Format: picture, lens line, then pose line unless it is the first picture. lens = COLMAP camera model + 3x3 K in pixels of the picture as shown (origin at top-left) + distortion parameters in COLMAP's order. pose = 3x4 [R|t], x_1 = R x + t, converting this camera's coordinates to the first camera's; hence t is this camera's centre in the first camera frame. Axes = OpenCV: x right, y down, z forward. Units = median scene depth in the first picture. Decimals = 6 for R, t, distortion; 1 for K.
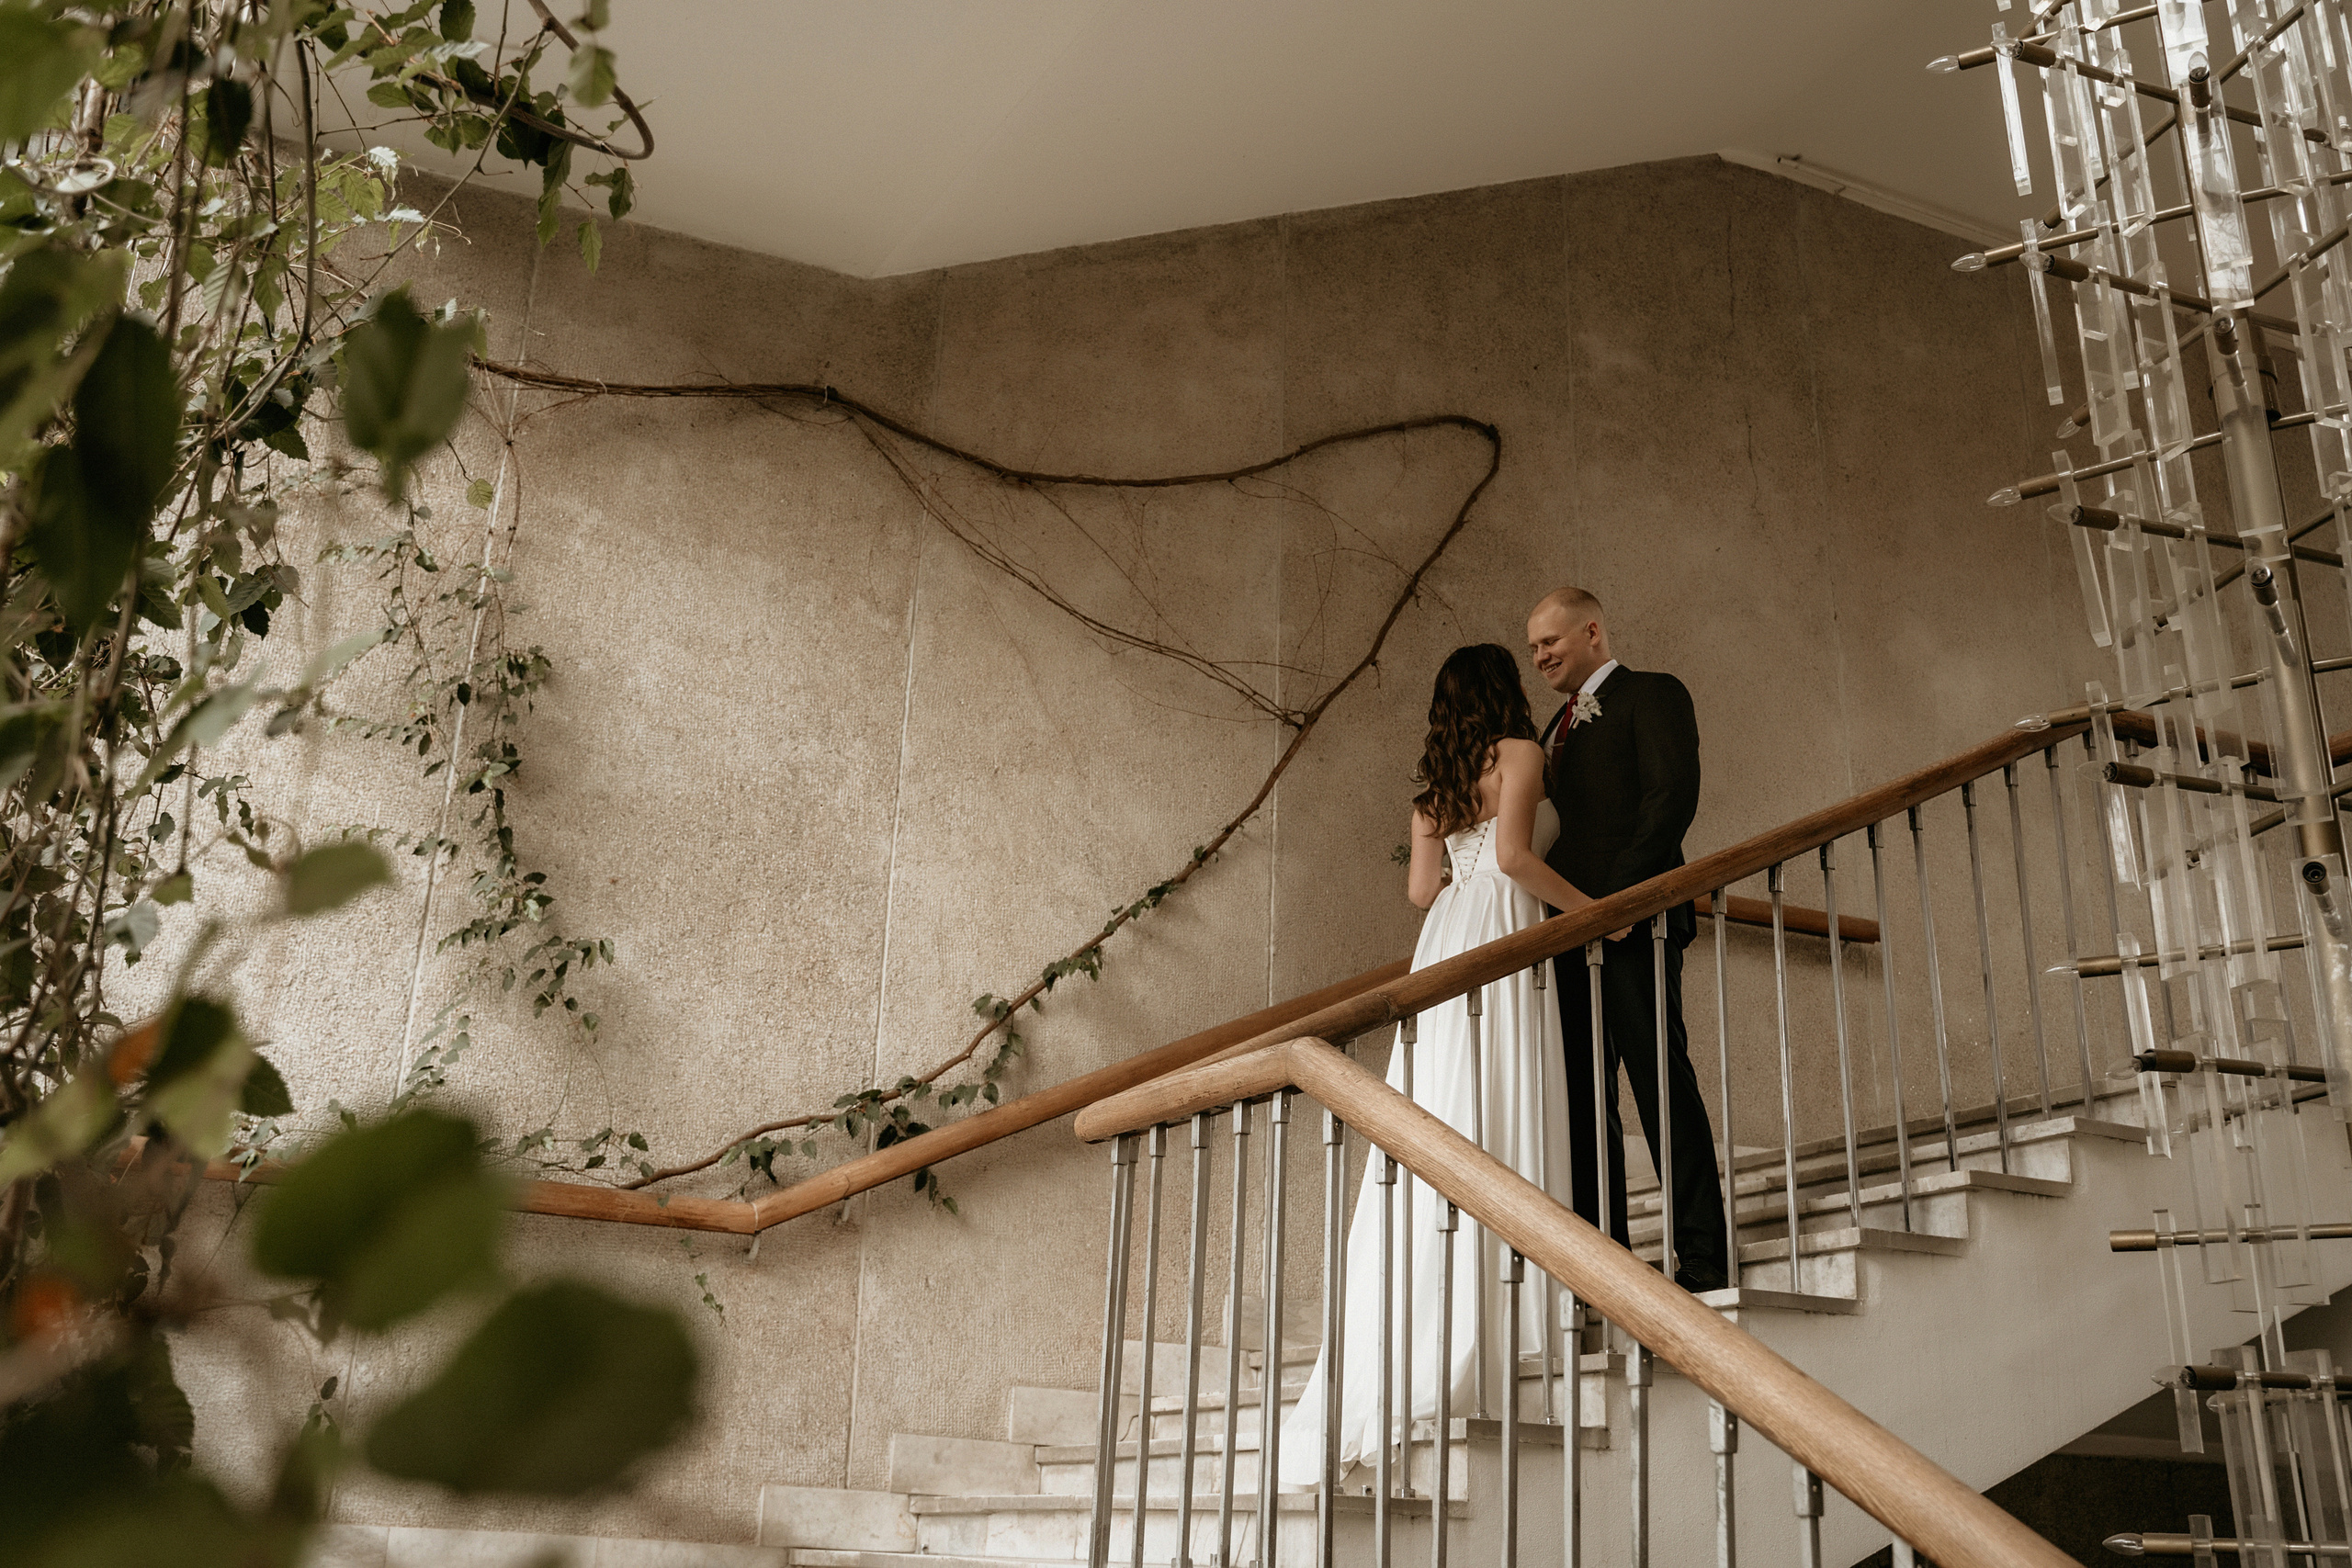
lens RADIAL K [[2123.8, 0, 1174.3], [0, 2123.8, 778.8], [0, 0, 1]] dist [-0.107423, 0.118099]
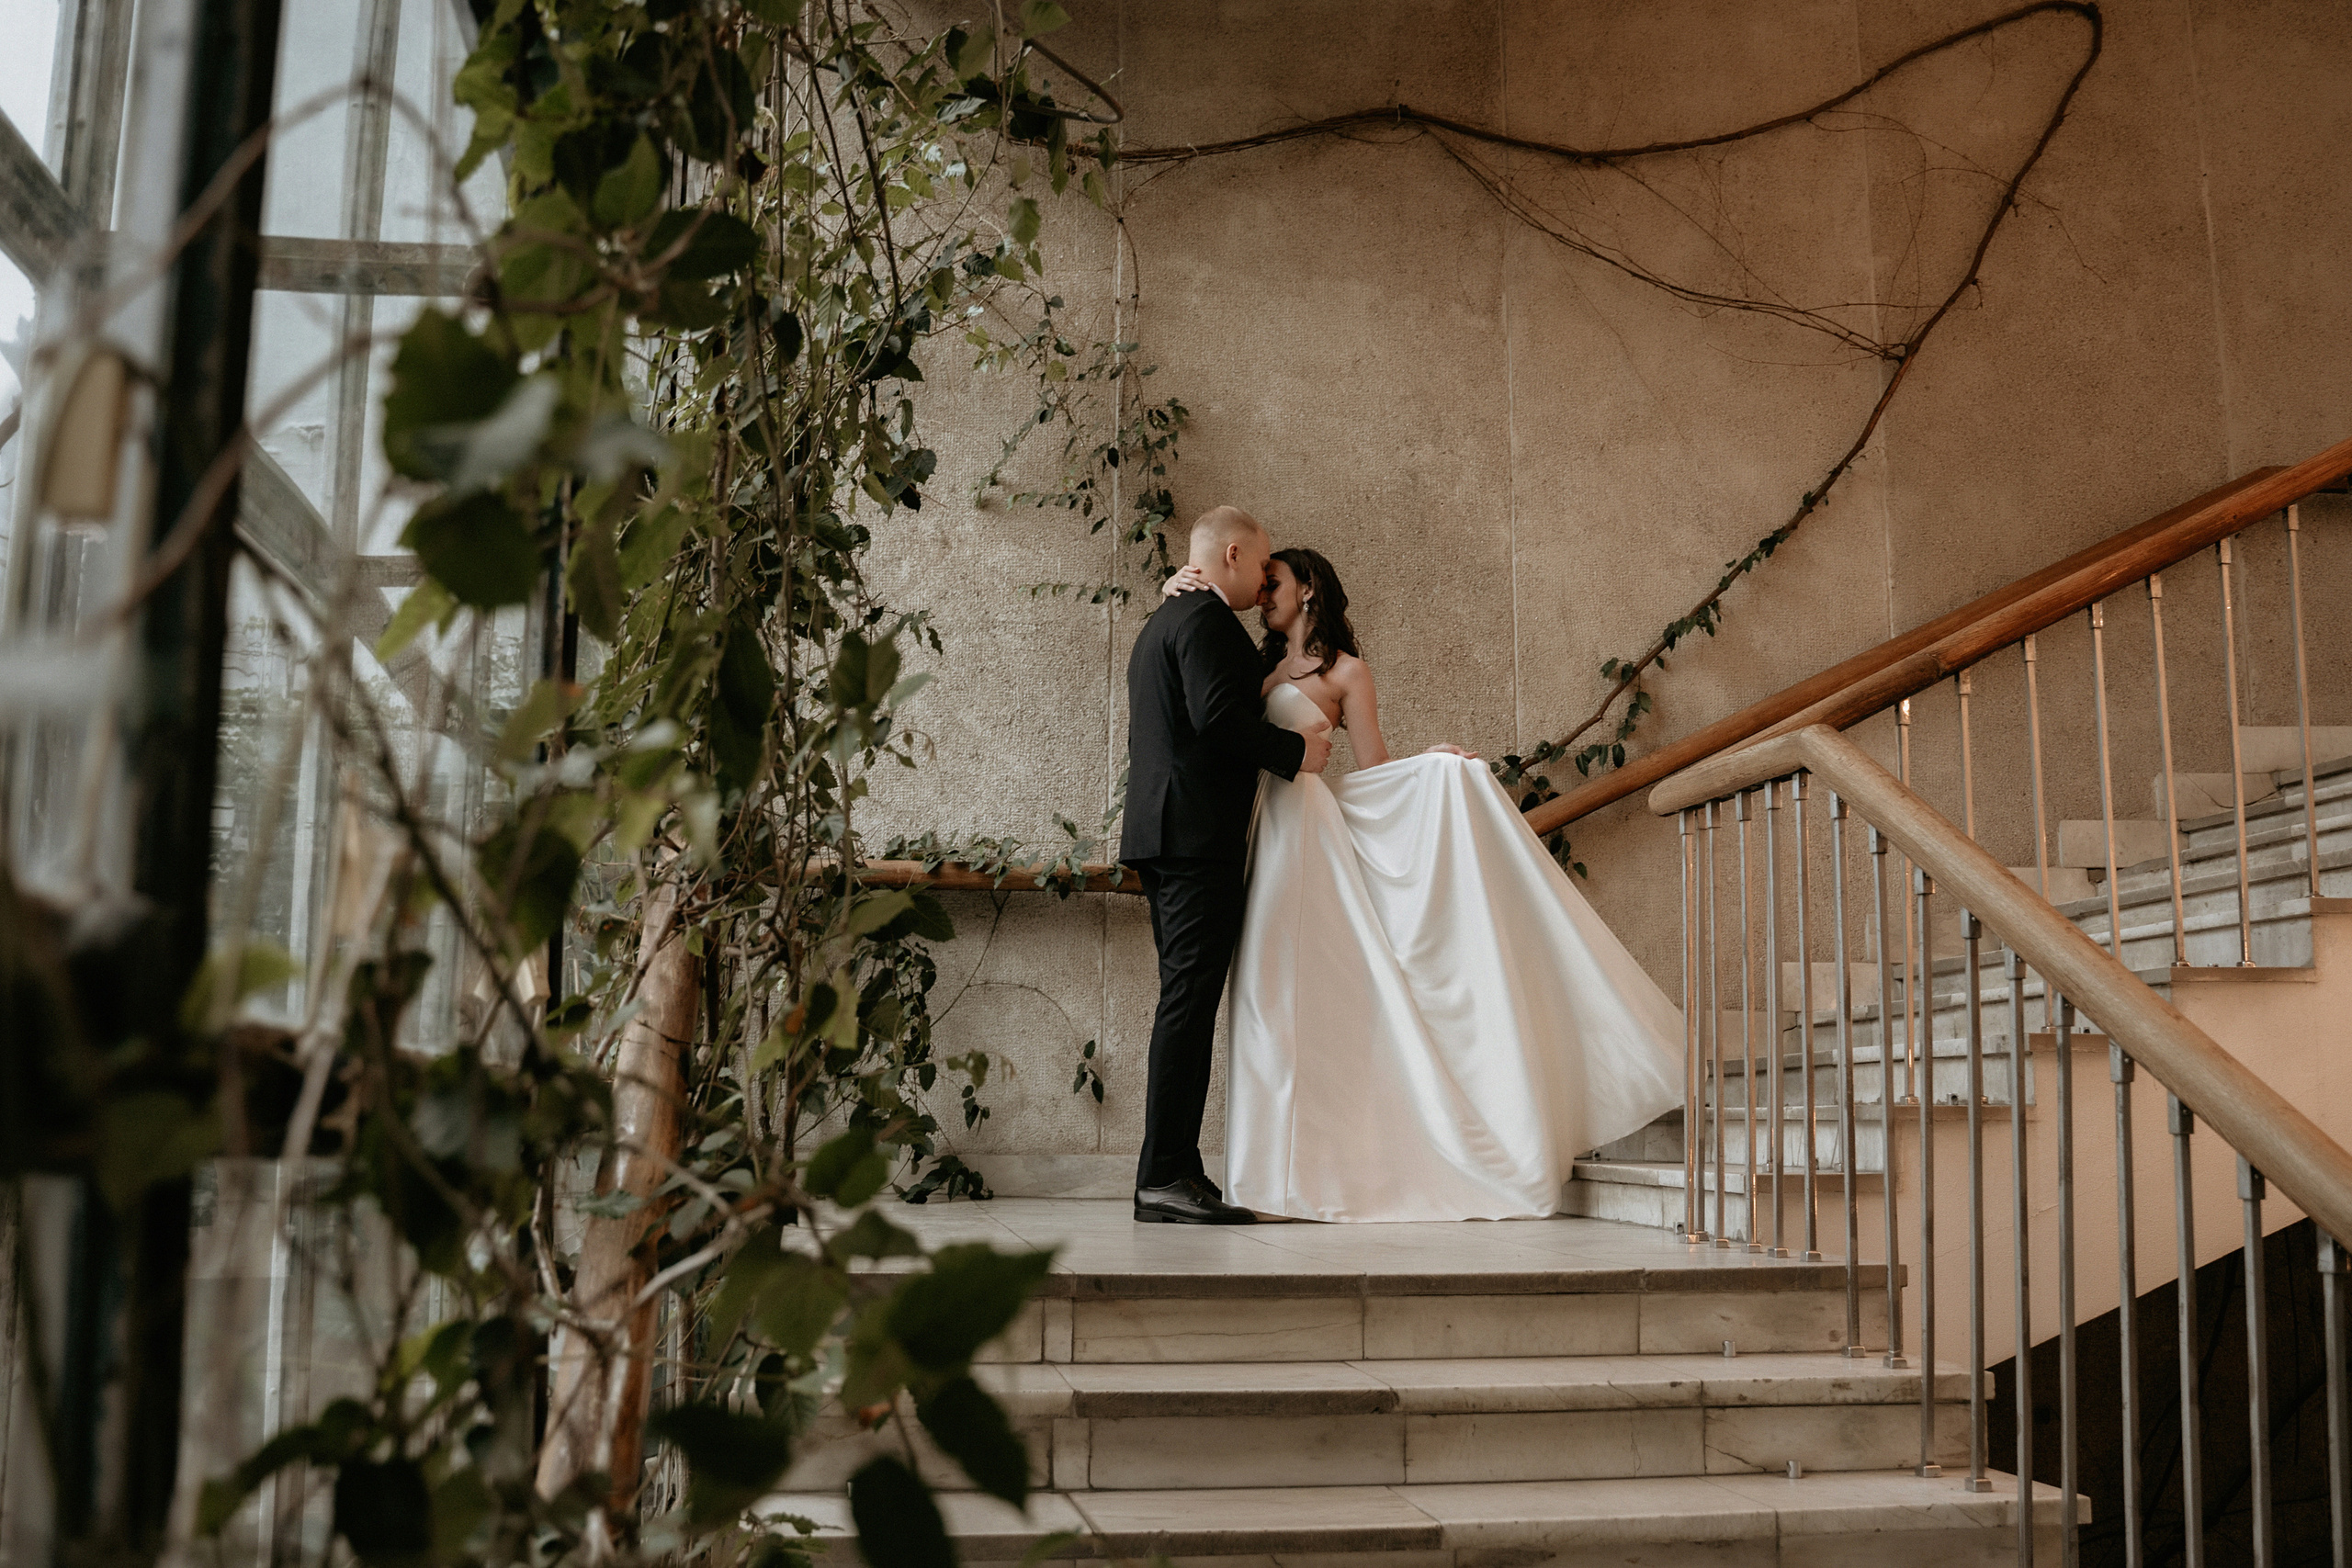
lens RADIAL K [[2175.6, 0, 1172.5], [0, 2175.6, 770.7], [0, 0, 1]] dist [-0.117996, 0.104577]
pose [[0.934198, -0.085098, -0.346456, 0.078045], [0.147350, 0.976467, 0.157478, -0.048829], [0.324902, -0.198166, 0.924753, -0.104885]]
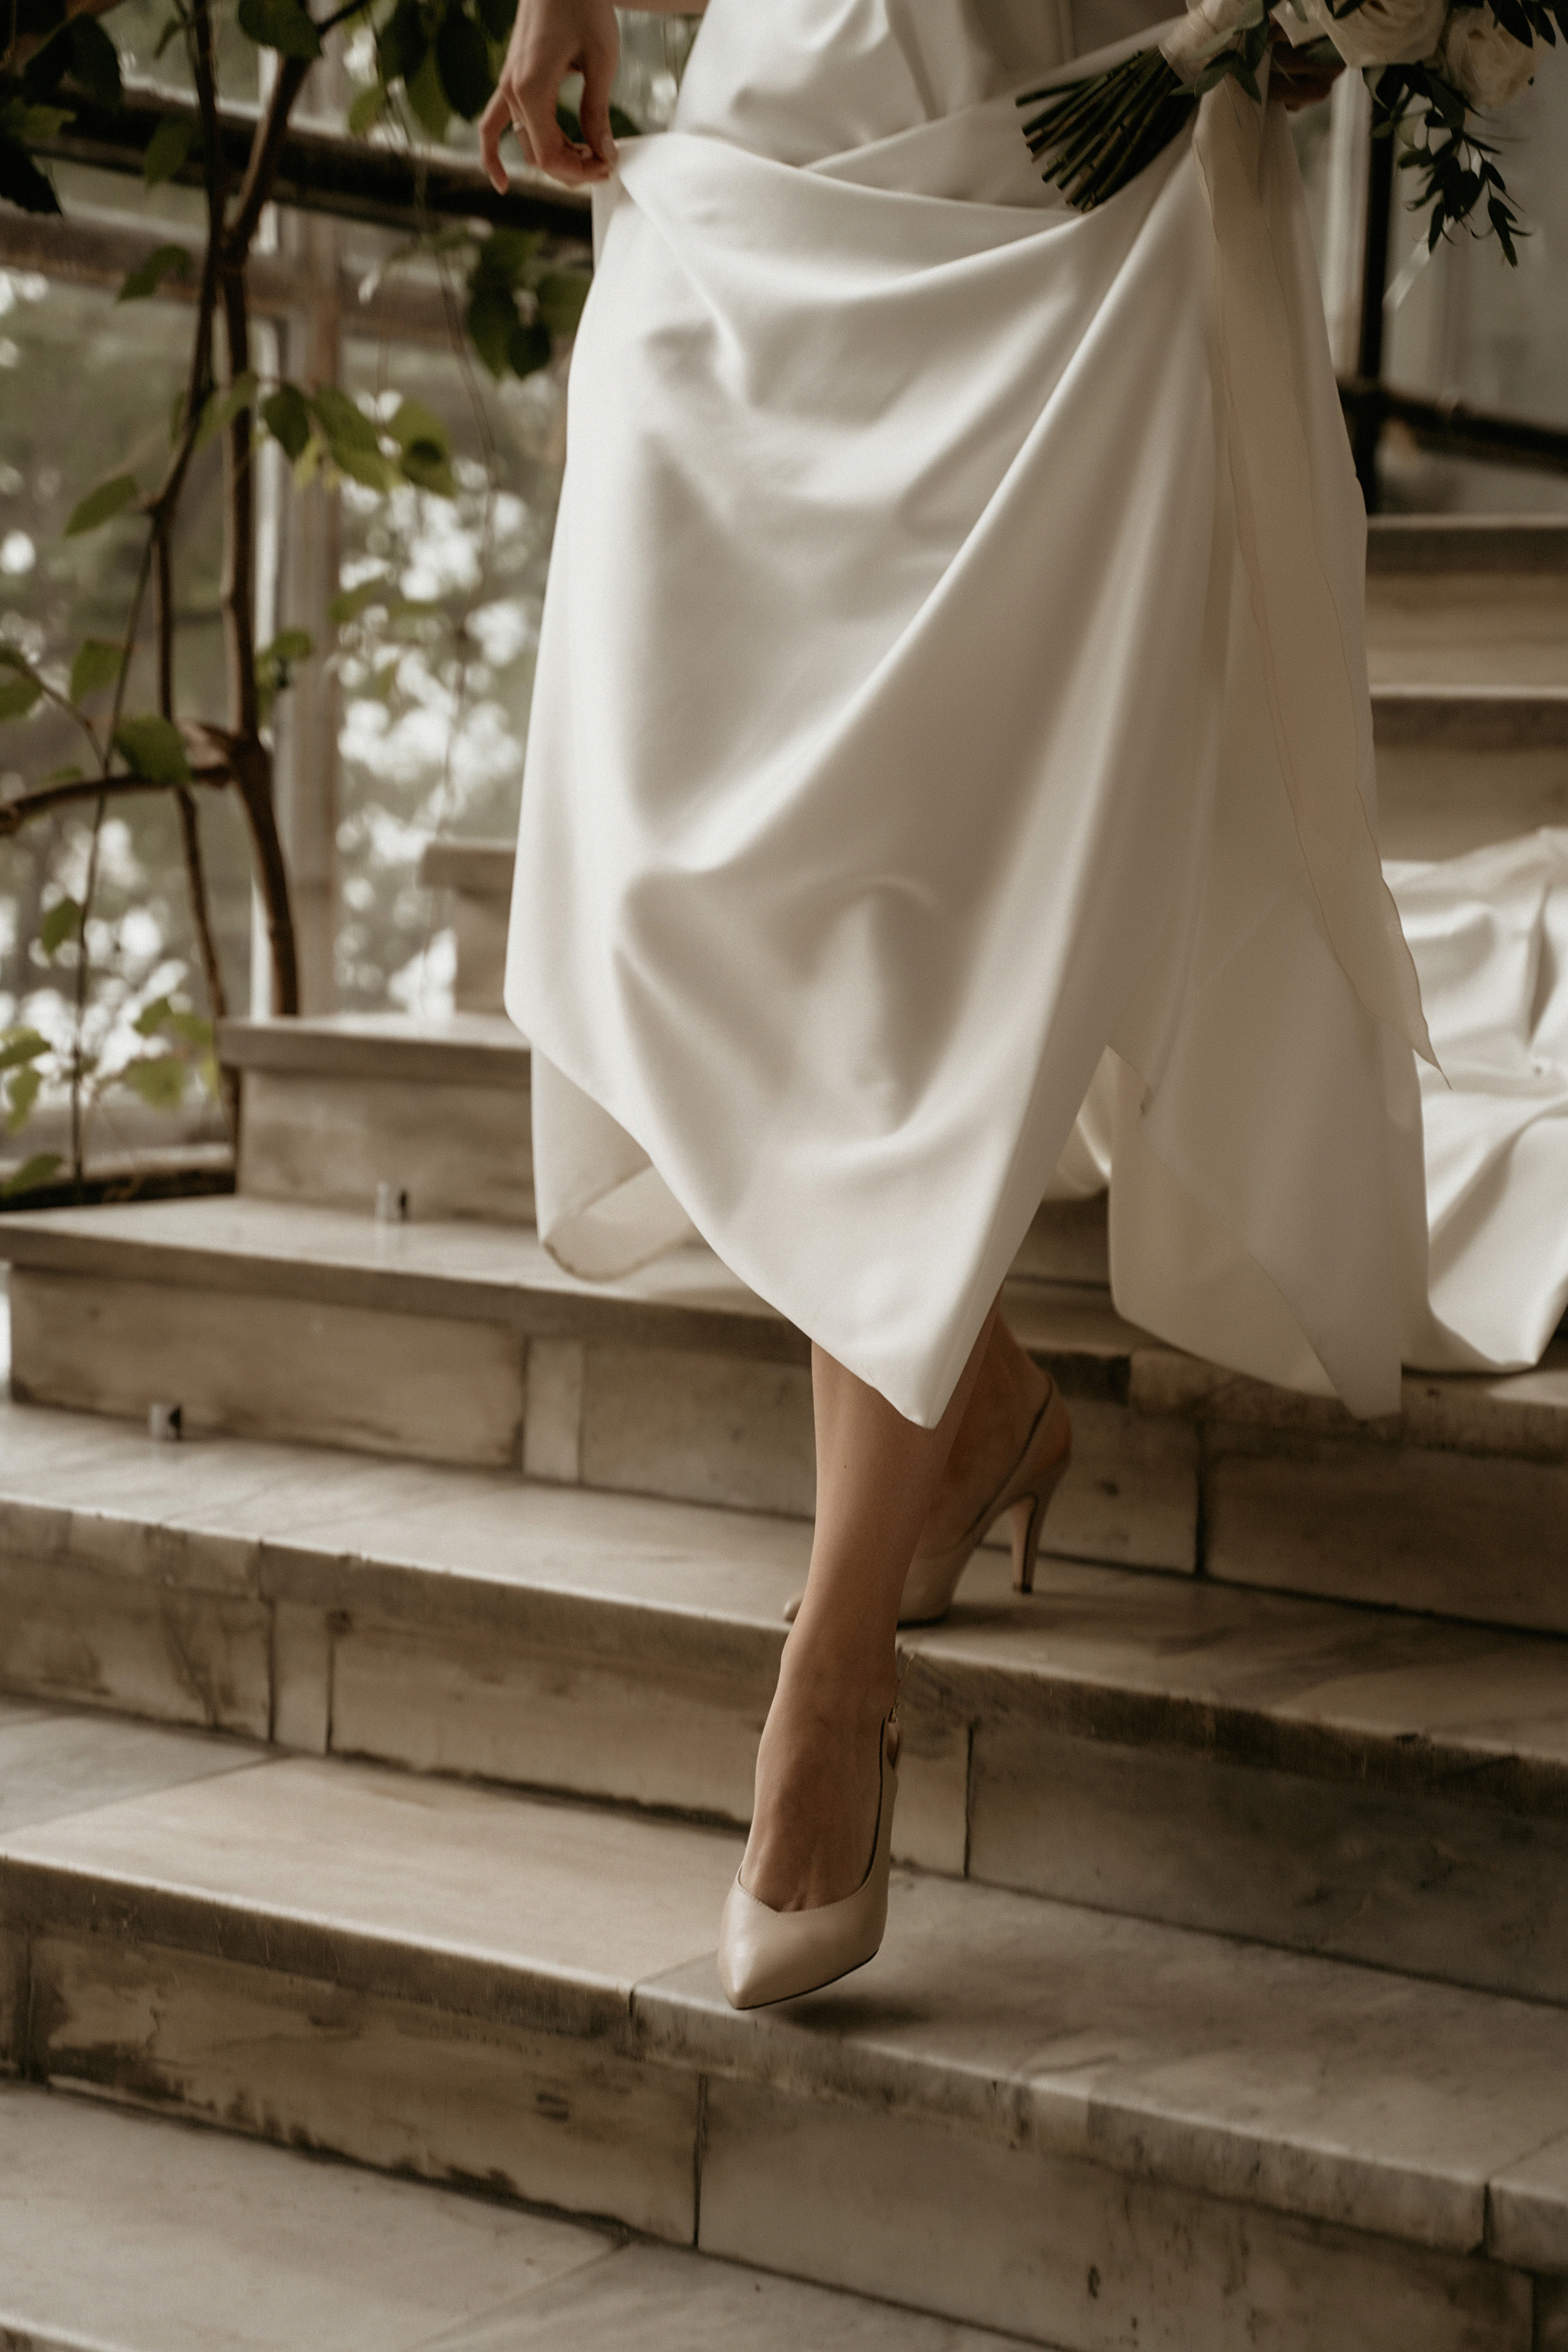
lens RADIAL K [[4549.4, 0, 784.0], [0, 4549.4, 1176.0], [0, 0, 1]] dist [0.220694, 0.034809]
pose [[0.453749, 0.053032, -0.889550, 0.414008], [0.291070, 0.934657, 0.204193, 0.102777], [0.842253, -0.351574, 0.408664, 0.025745]]
